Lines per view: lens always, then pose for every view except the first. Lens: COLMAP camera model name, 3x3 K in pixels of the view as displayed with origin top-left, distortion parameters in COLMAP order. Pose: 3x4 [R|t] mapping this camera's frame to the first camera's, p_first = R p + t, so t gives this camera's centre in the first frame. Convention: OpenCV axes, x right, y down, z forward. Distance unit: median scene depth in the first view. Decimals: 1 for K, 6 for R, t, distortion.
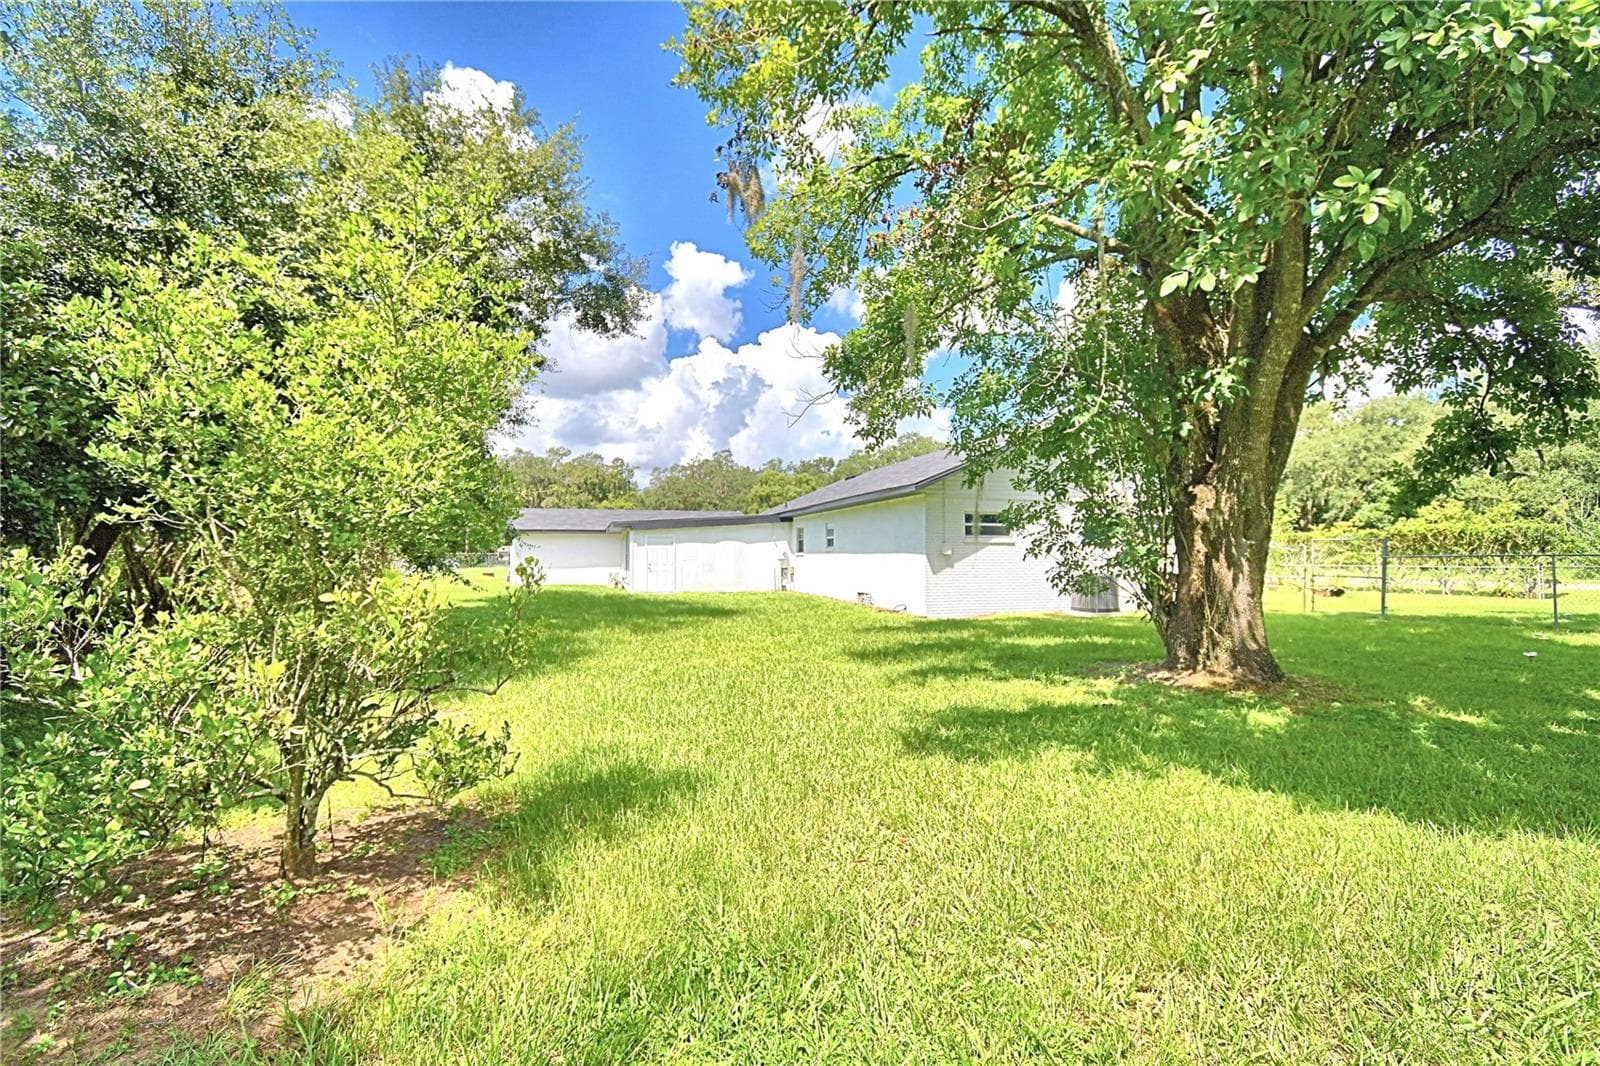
lens RADIAL K [[699.9, 0, 793.3], [0, 699.9, 530.4], [0, 0, 1]] dist [0.024080, -0.028402]
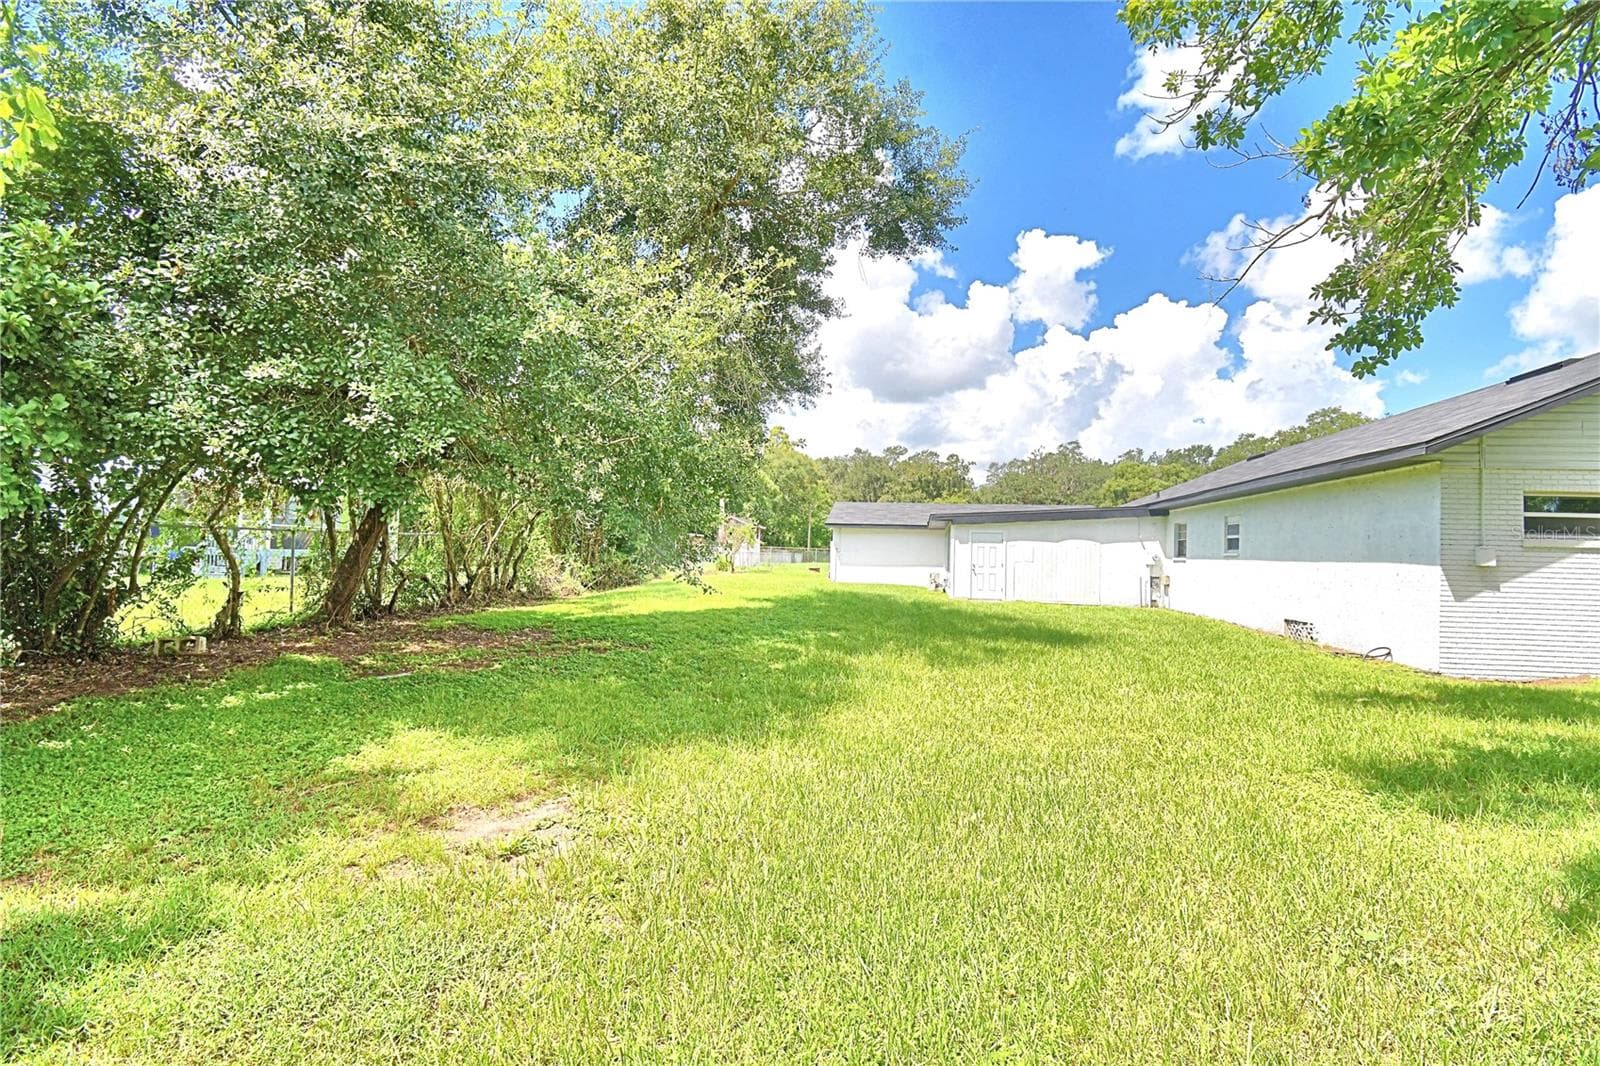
lens RADIAL K [[701.4, 0, 794.6], [0, 701.4, 560.5], [0, 0, 1]] dist [-0.025045, -0.000815]
pose [[0.890985, 0.034189, -0.452745, -0.019168], [-0.015394, 0.998862, 0.045134, 0.008337], [0.453773, -0.033245, 0.890497, 0.166632]]
